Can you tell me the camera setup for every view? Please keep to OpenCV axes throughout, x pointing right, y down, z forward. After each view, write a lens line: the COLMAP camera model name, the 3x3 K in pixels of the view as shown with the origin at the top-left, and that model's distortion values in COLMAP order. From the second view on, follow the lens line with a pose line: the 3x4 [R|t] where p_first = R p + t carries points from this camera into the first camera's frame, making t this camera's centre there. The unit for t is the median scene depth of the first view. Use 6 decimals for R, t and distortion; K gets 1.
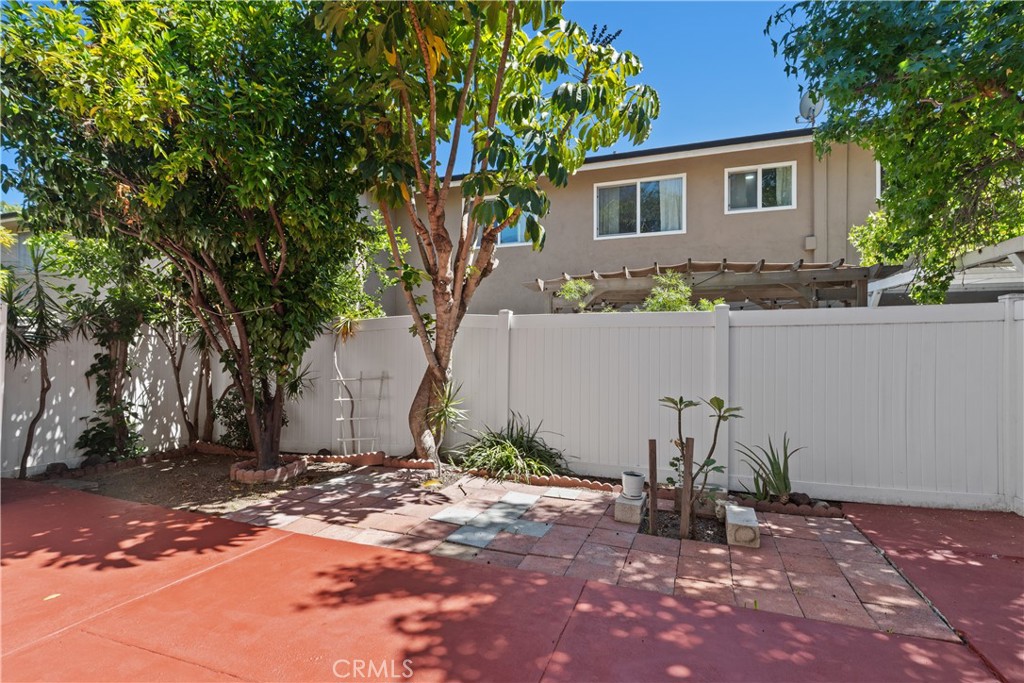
lens RADIAL K [[463.5, 0, 509.7], [0, 463.5, 344.0], [0, 0, 1]] dist [0.001284, 0.000352]
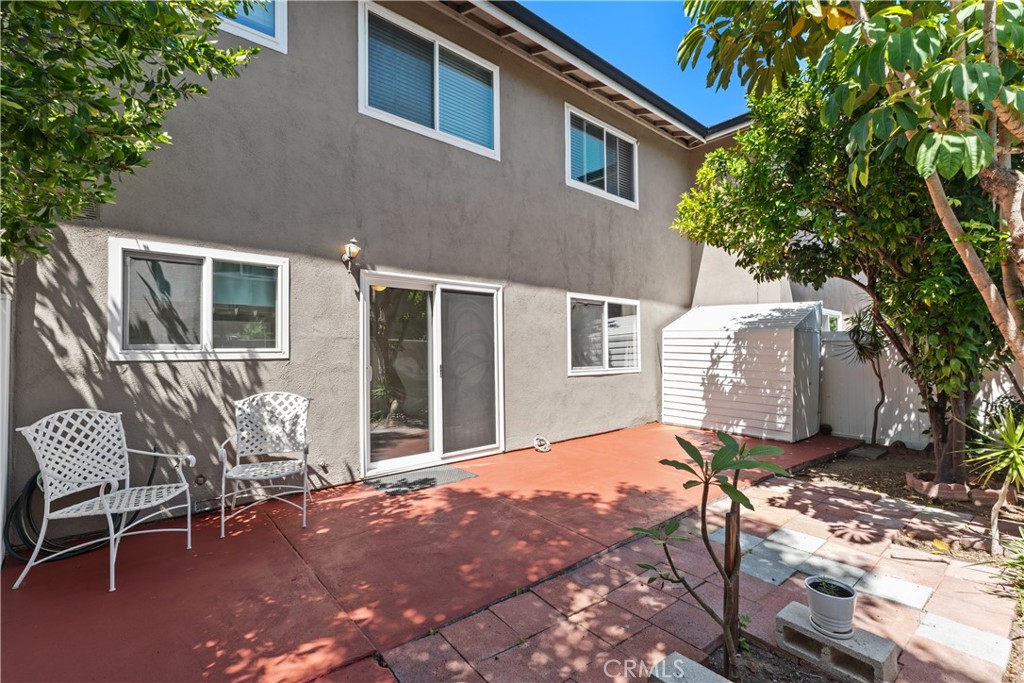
lens RADIAL K [[469.6, 0, 512.0], [0, 469.6, 341.5], [0, 0, 1]] dist [0.001943, 0.000015]
pose [[-0.467894, -0.007556, -0.883752, 0.902978], [0.011563, 0.999826, -0.014671, -0.008694], [0.883709, -0.017083, -0.467725, 0.886916]]
